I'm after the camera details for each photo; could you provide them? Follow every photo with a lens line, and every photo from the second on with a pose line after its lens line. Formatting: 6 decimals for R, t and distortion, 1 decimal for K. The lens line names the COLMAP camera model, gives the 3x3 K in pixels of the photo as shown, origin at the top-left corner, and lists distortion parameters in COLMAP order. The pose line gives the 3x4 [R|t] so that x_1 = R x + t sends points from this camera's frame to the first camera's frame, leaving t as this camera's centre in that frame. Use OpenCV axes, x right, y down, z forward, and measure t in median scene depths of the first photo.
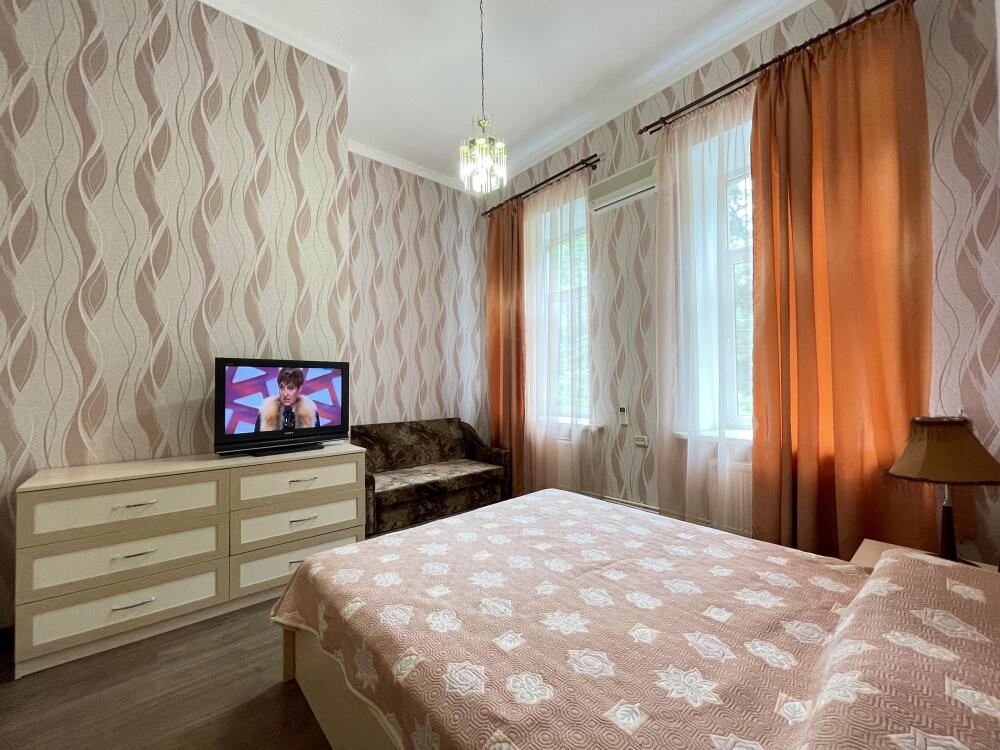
lens RADIAL K [[403.1, 0, 497.9], [0, 403.1, 376.8], [0, 0, 1]] dist [-0.001926, 0.000348]
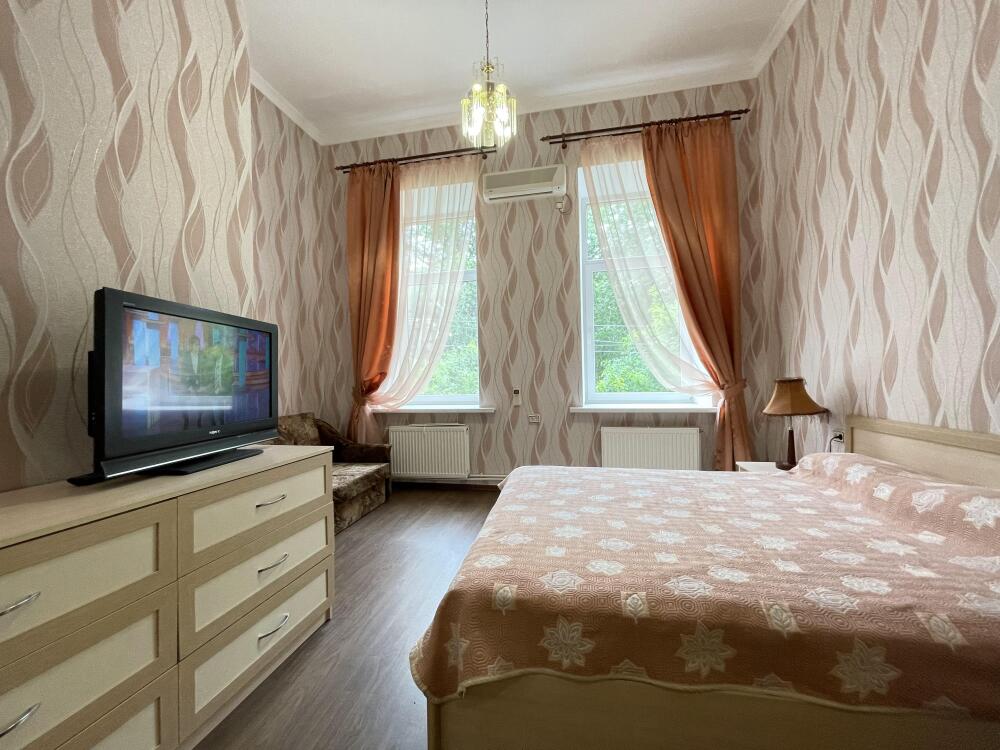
lens RADIAL K [[403.1, 0, 497.1], [0, 403.1, 373.5], [0, 0, 1]] dist [-0.001926, 0.000348]
pose [[0.787873, 0.002247, 0.615834, -0.623029], [0.003723, 0.999958, -0.008411, 0.067210], [-0.615827, 0.008920, 0.787831, 0.302800]]
